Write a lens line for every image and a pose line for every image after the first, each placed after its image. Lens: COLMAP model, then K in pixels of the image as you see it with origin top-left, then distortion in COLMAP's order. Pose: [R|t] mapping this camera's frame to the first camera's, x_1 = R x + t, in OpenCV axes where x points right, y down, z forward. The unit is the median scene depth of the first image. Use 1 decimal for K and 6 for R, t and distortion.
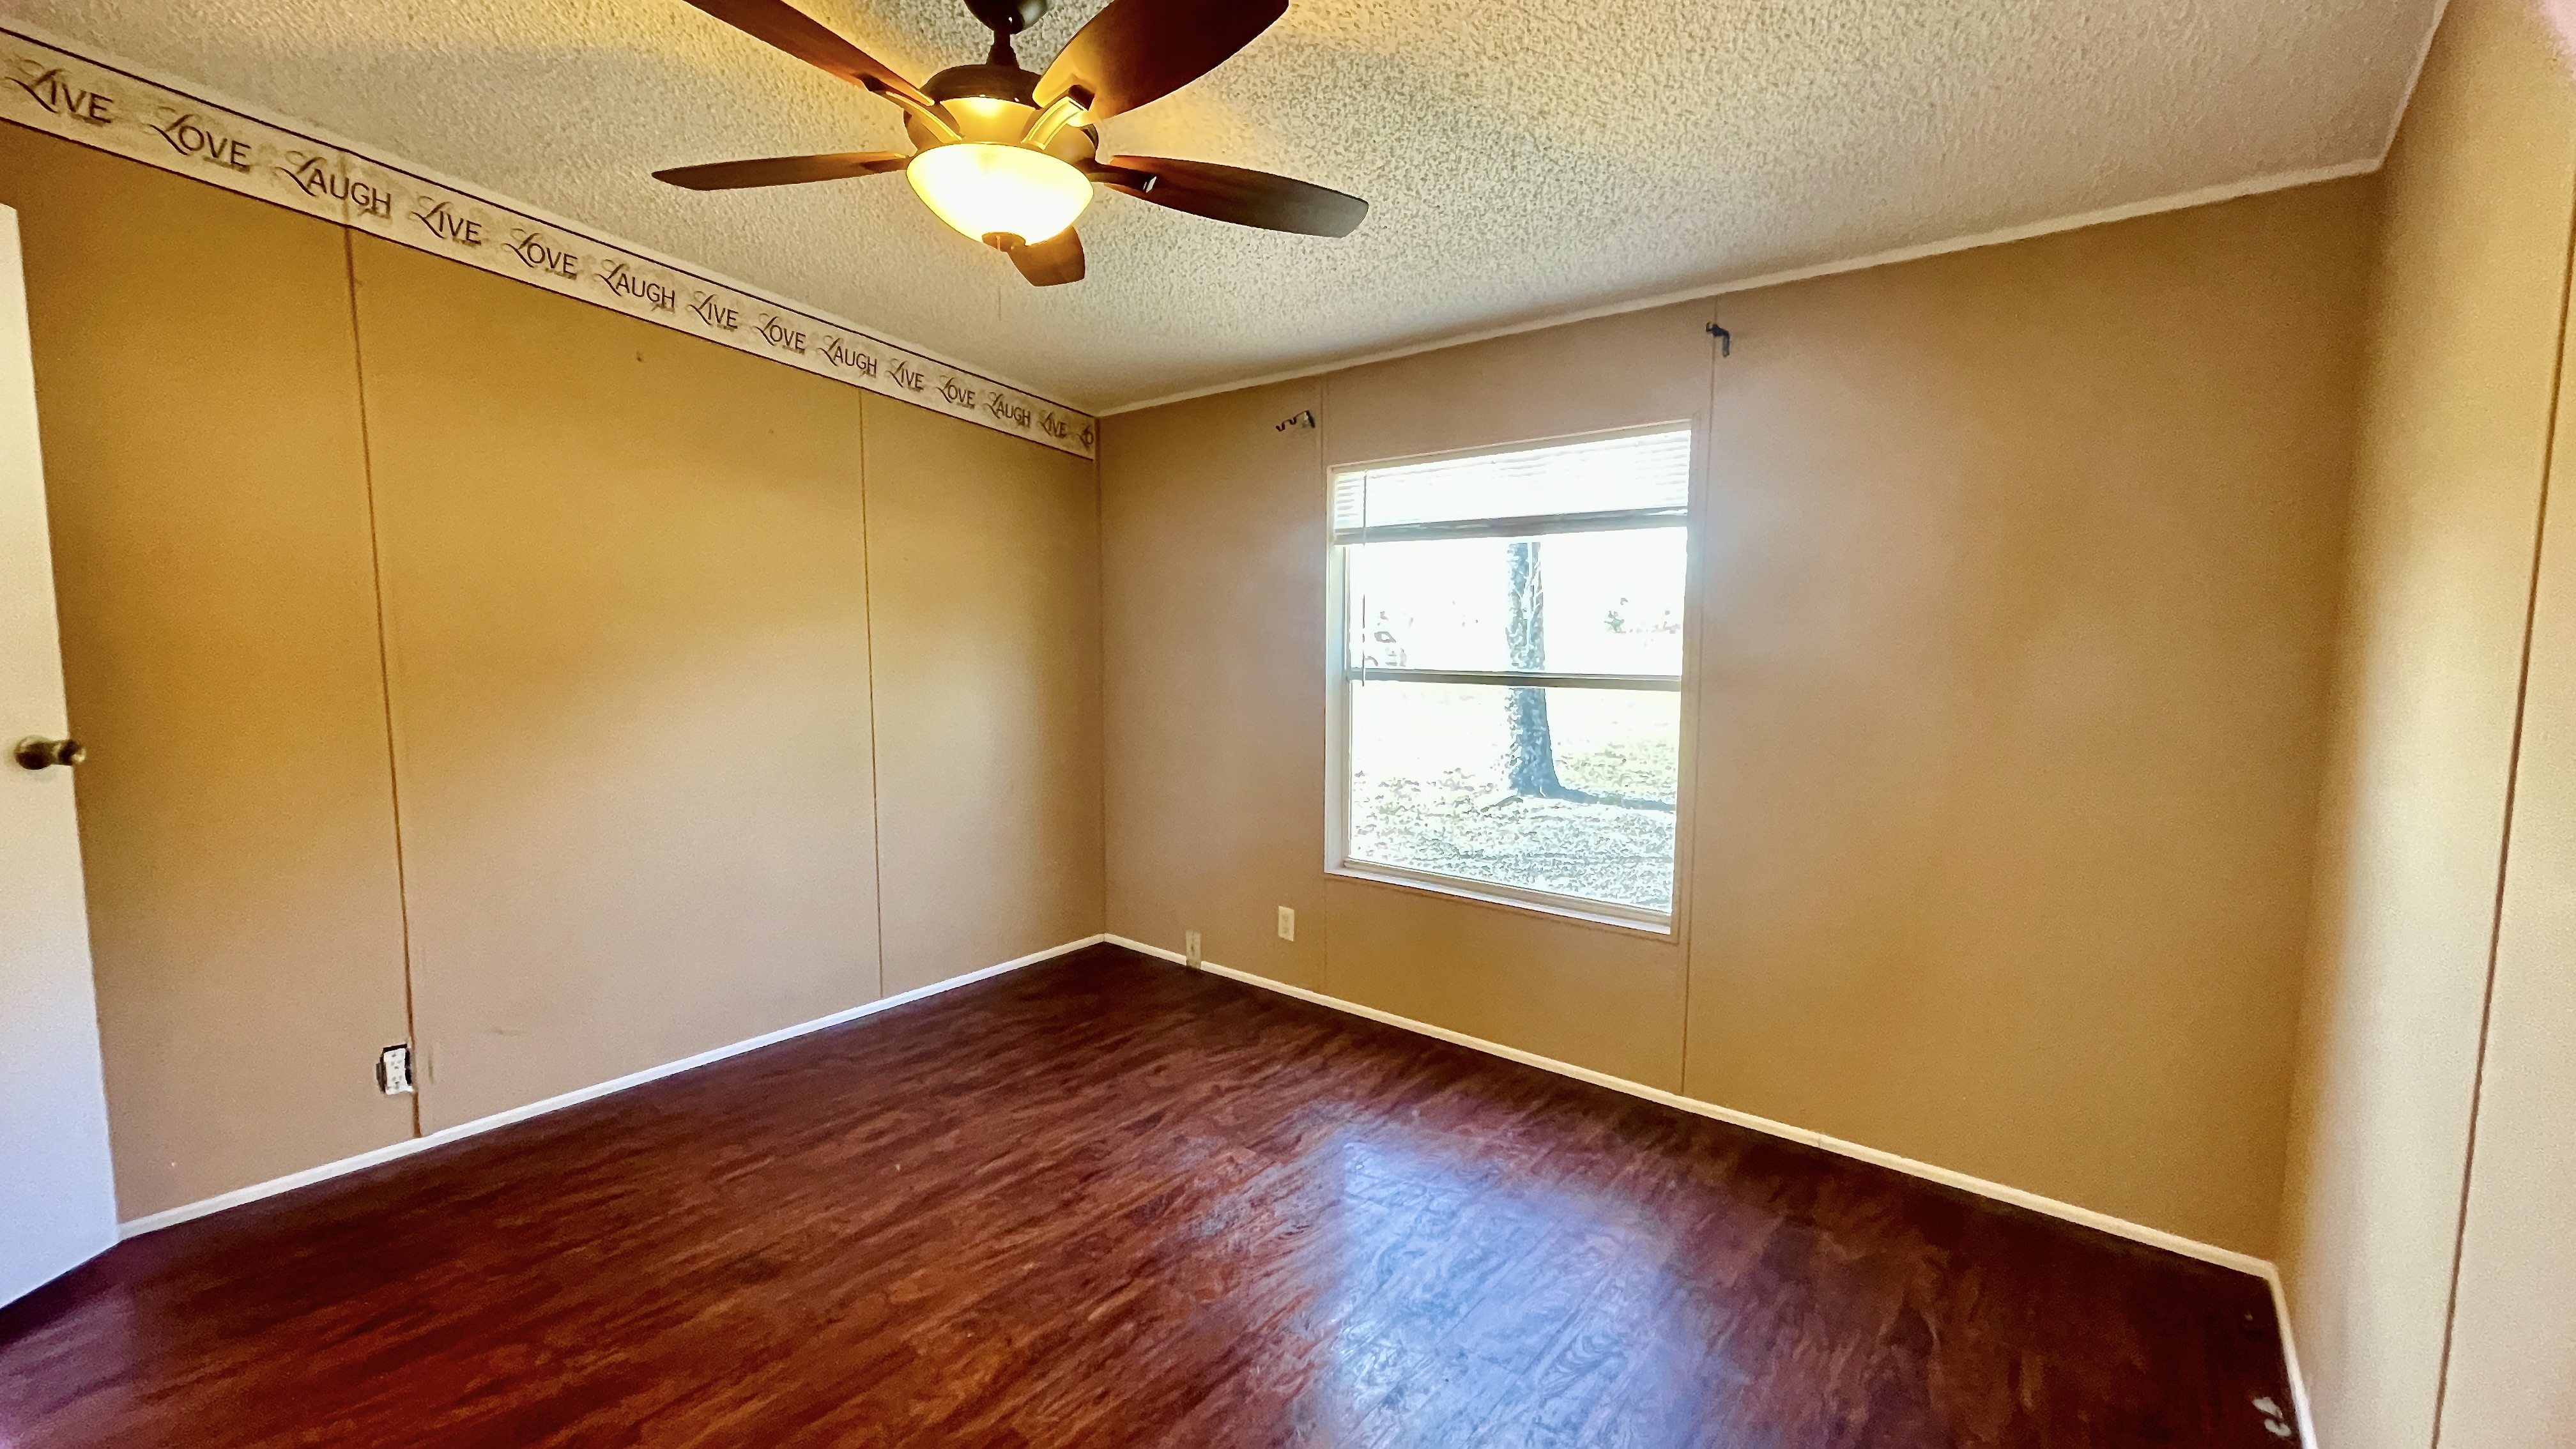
lens RADIAL K [[1041.5, 0, 1291.8], [0, 1041.5, 717.0], [0, 0, 1]] dist [0.000109, -0.000115]
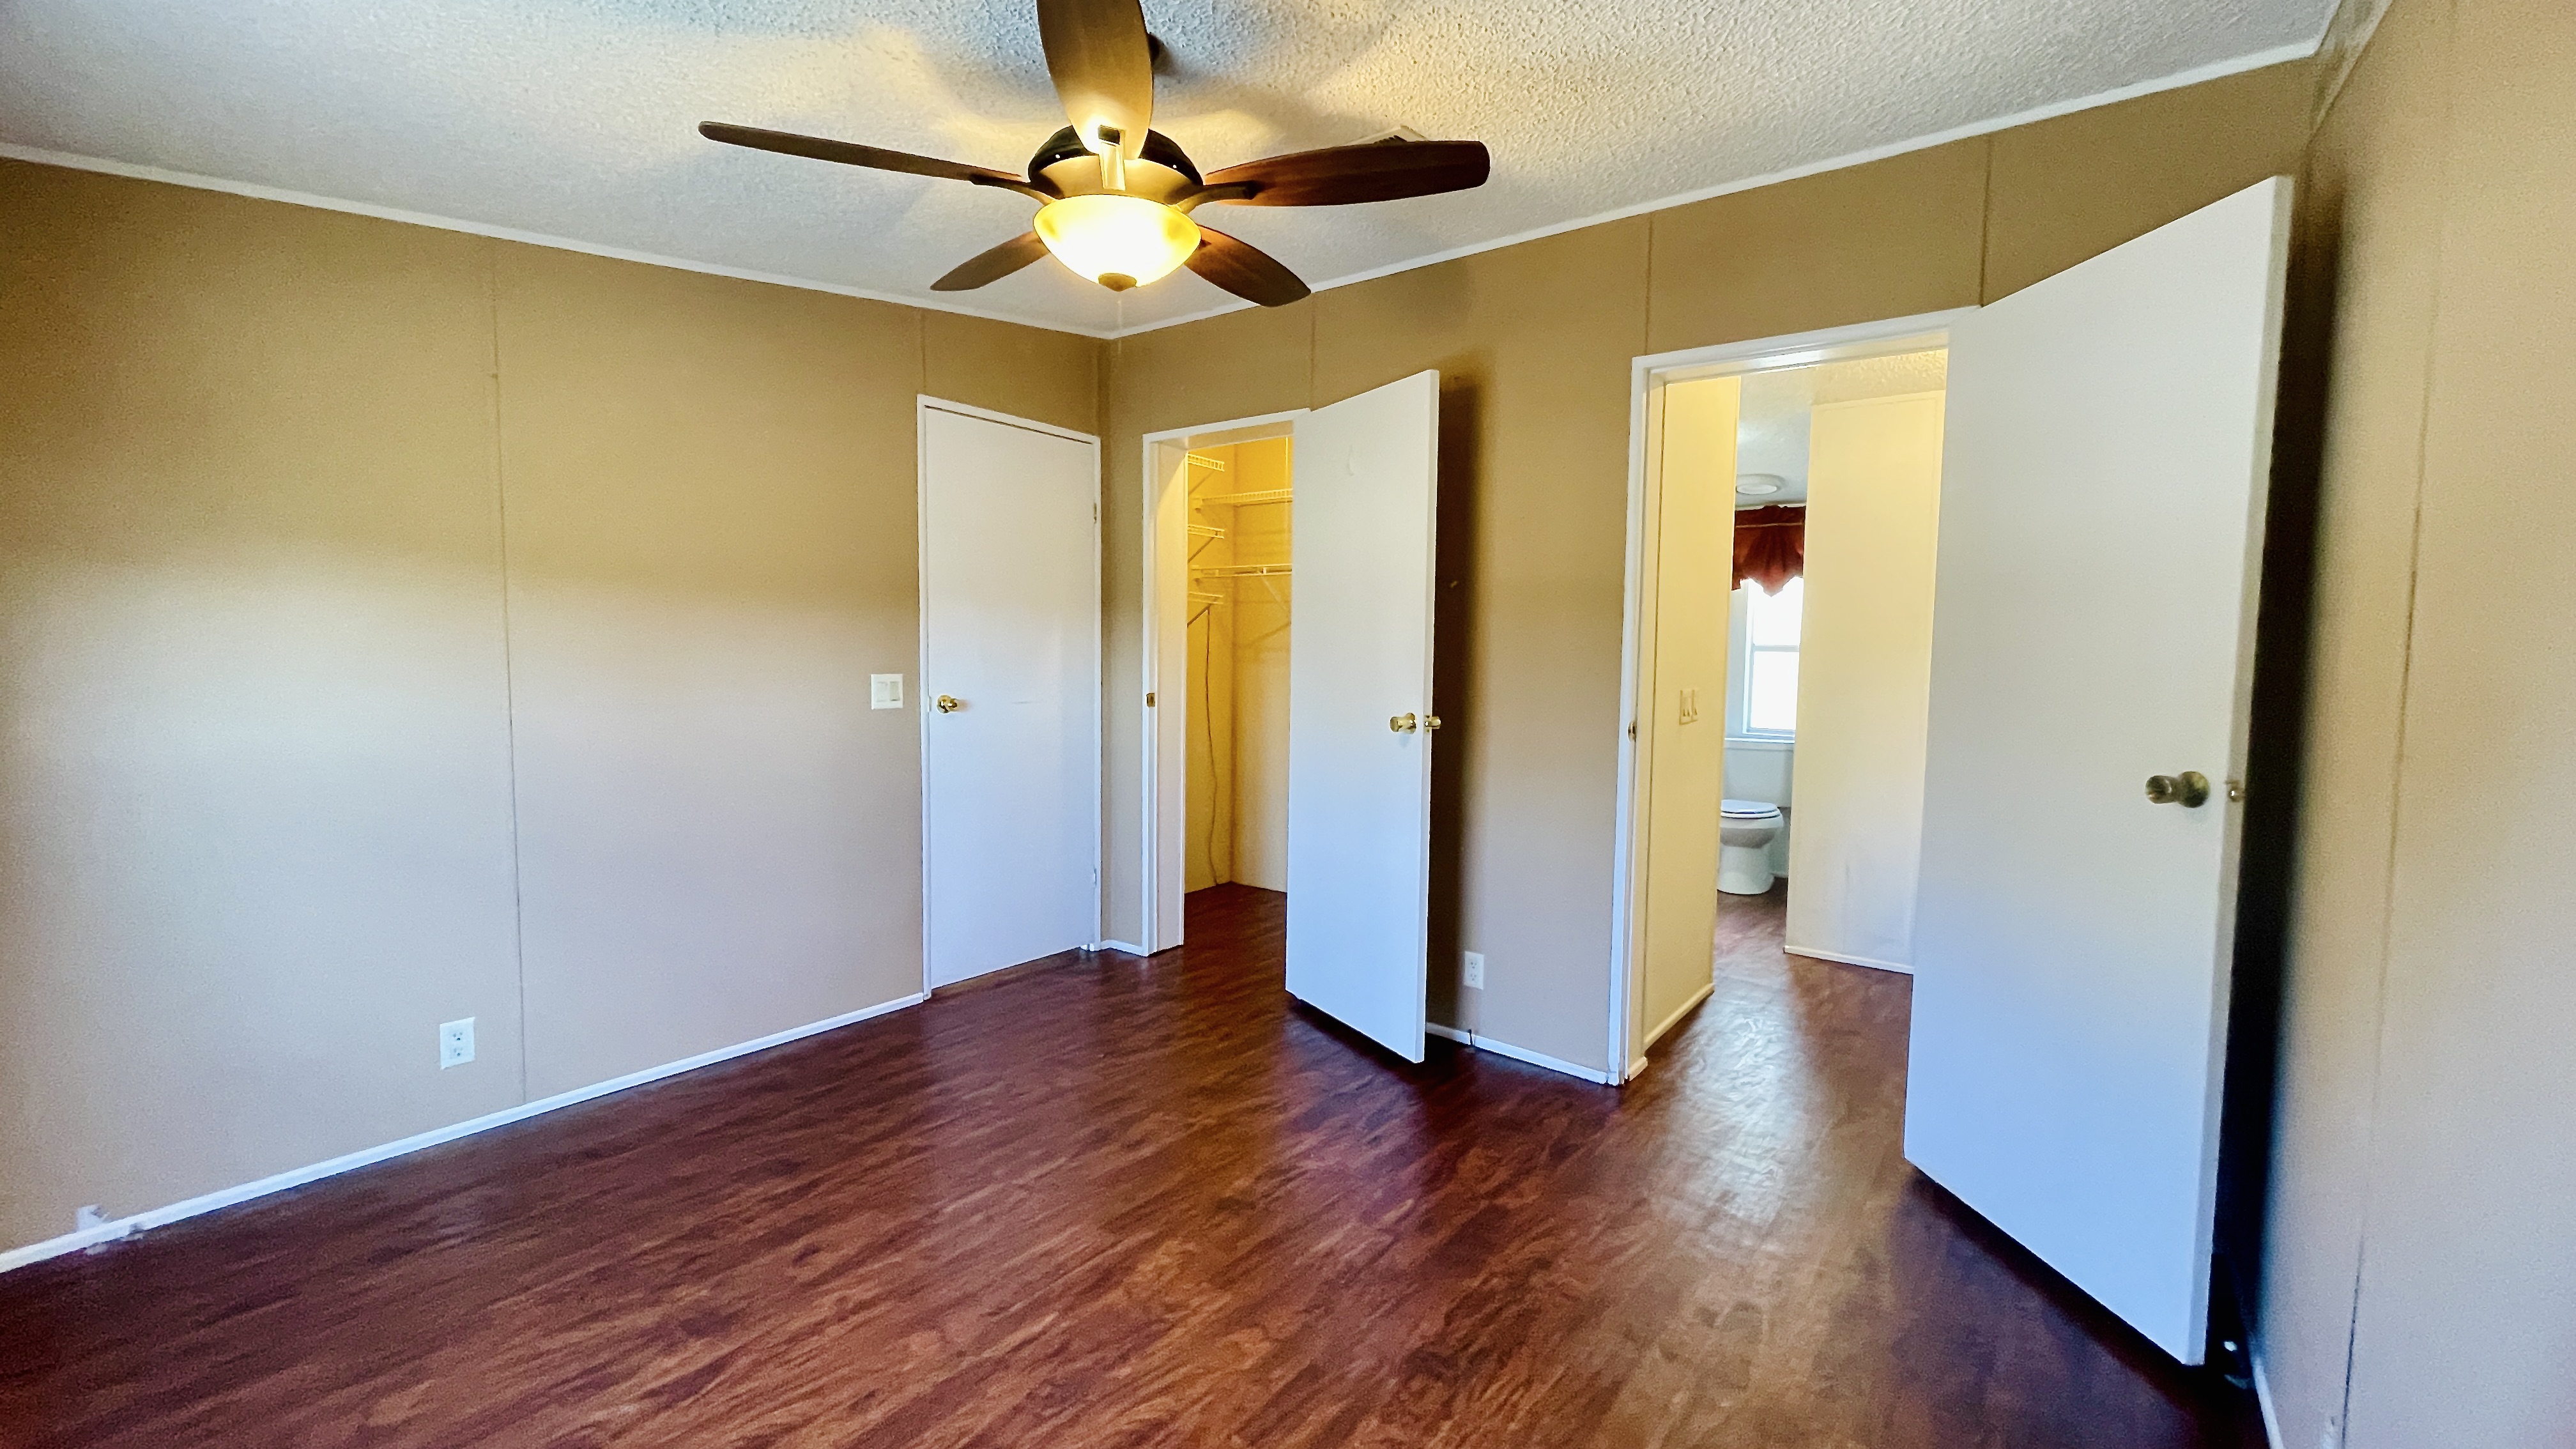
lens RADIAL K [[1041.5, 0, 1291.8], [0, 1041.5, 717.0], [0, 0, 1]] dist [0.000109, -0.000115]
pose [[-0.999427, -0.014666, -0.030493, -0.309174], [-0.019232, 0.987684, 0.155277, -0.128621], [0.027841, 0.155774, -0.987400, 1.538373]]
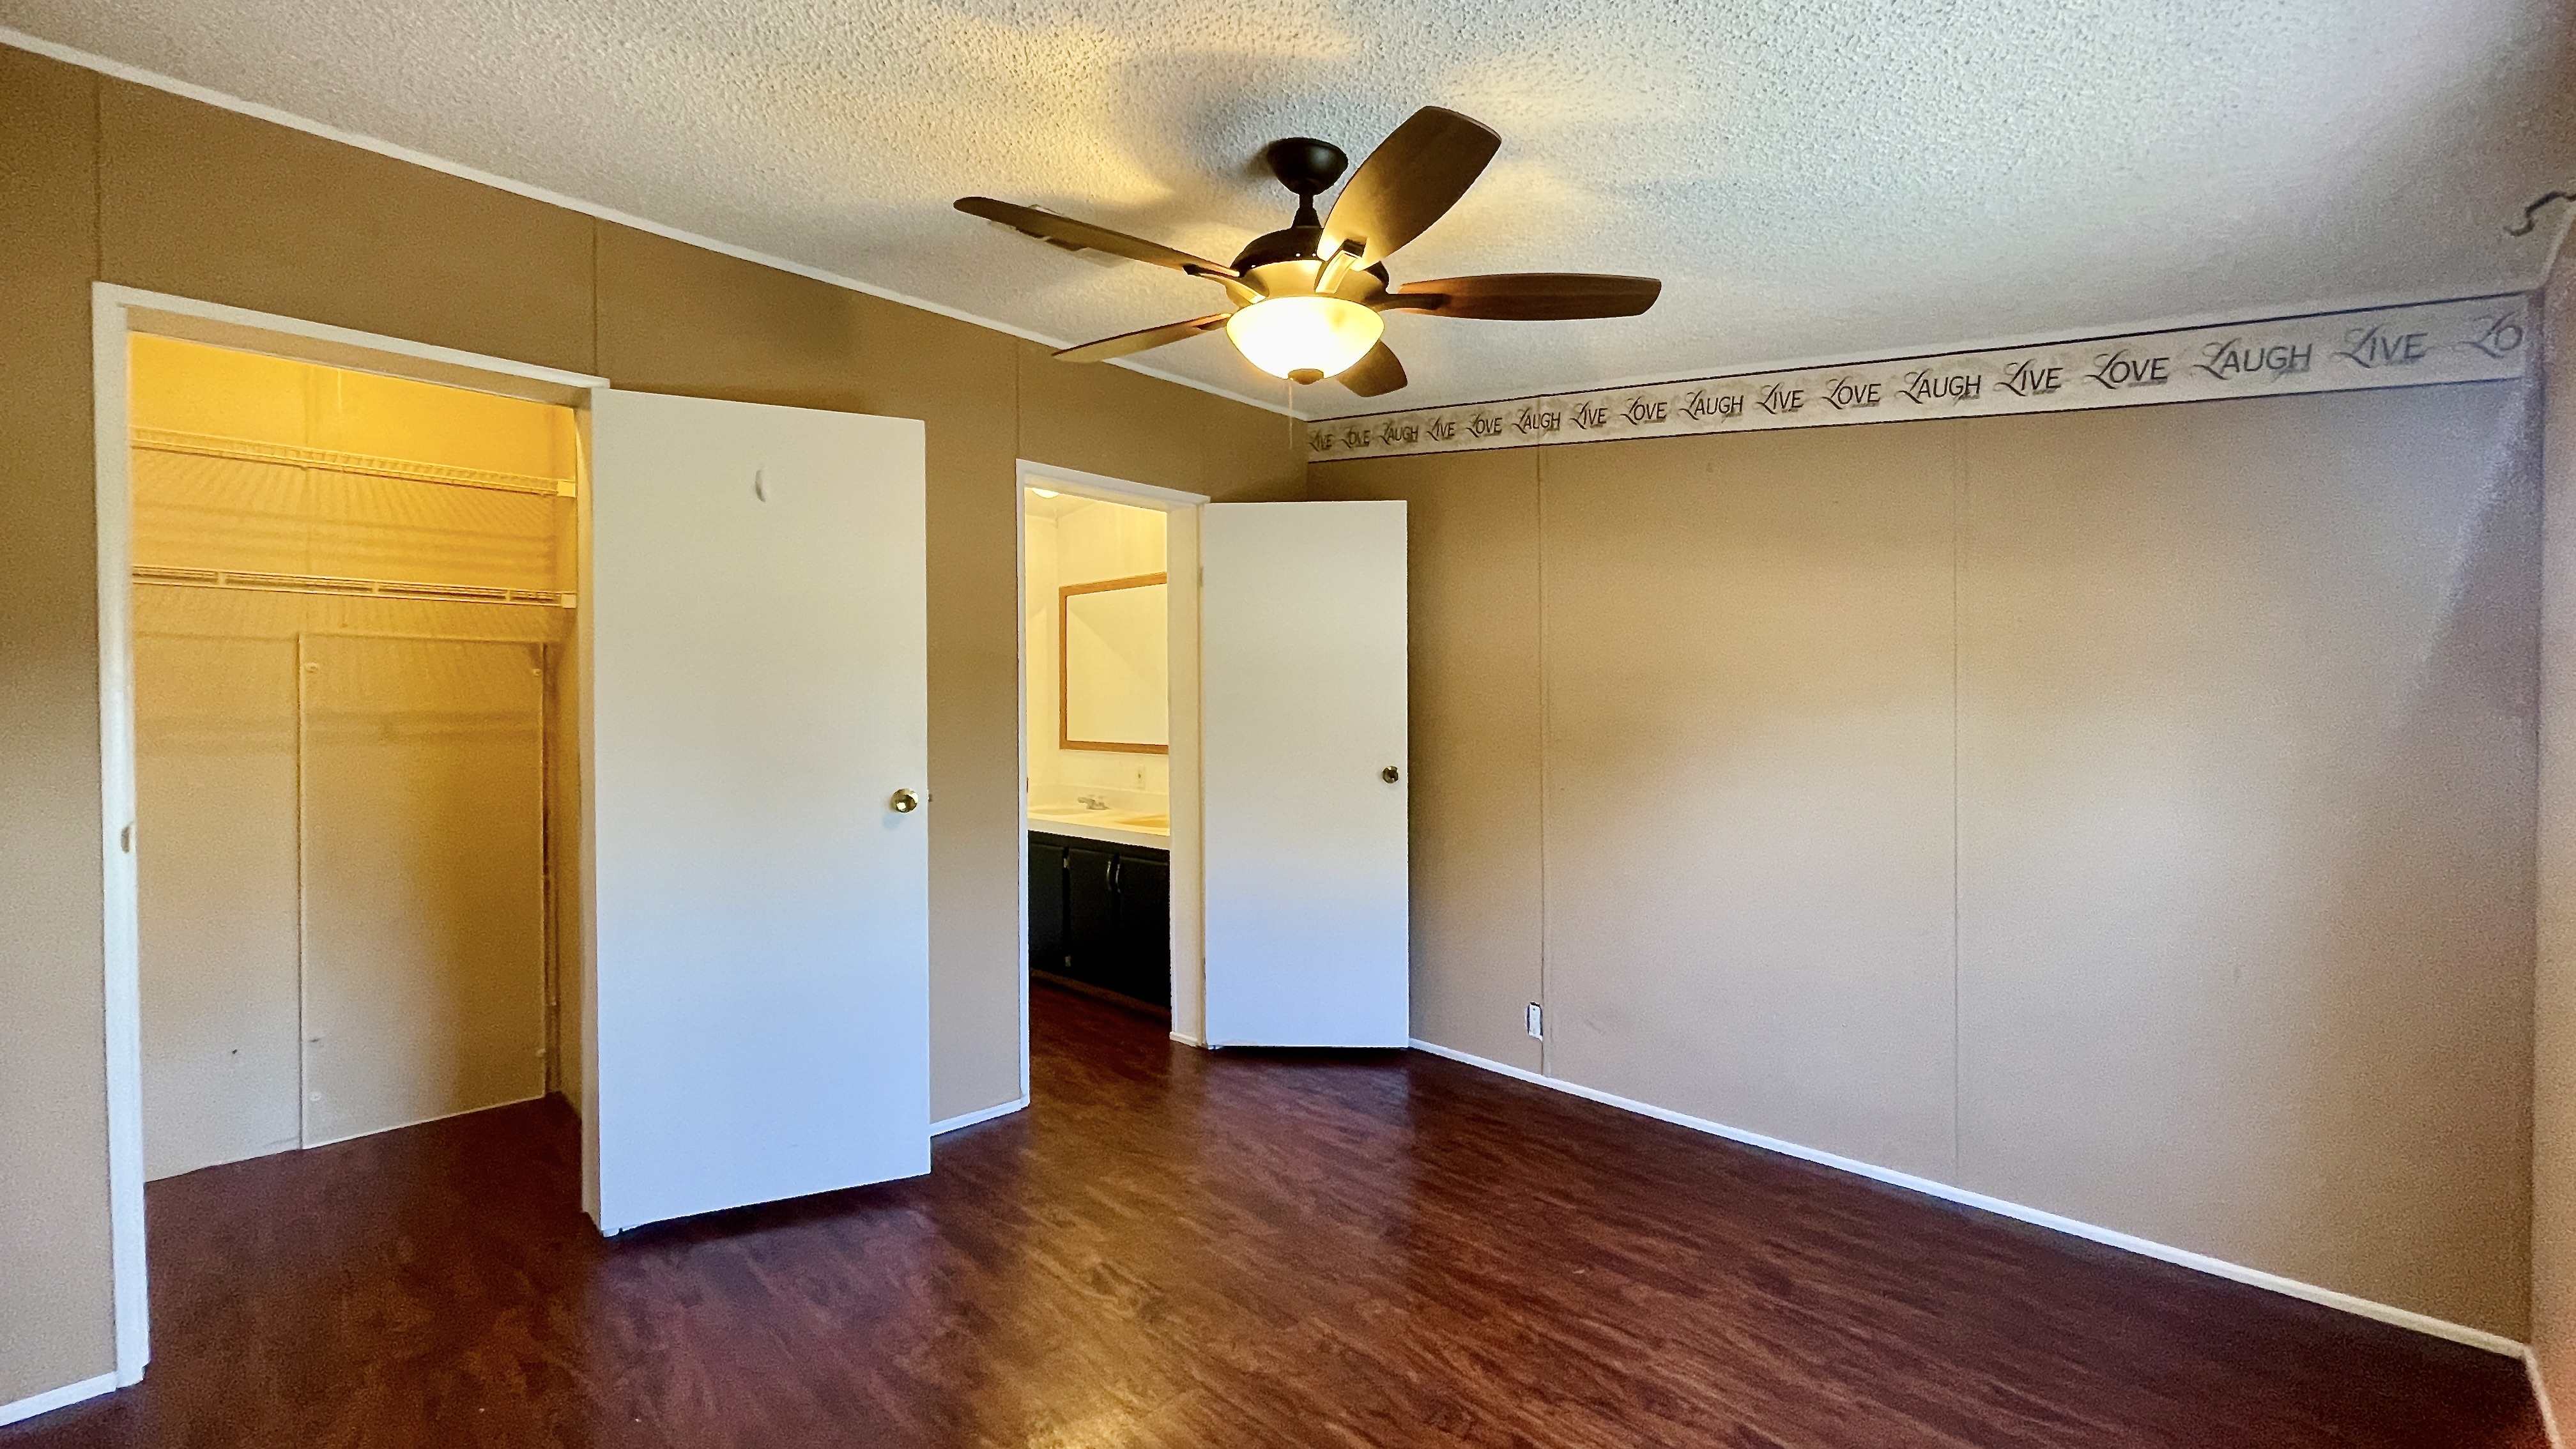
lens RADIAL K [[1041.5, 0, 1291.8], [0, 1041.5, 717.0], [0, 0, 1]] dist [0.000109, -0.000115]
pose [[-0.082213, 0.004790, -0.996603, 0.612674], [-0.086598, 0.996172, 0.011932, -0.066014], [0.992845, 0.087285, -0.081484, 0.792309]]
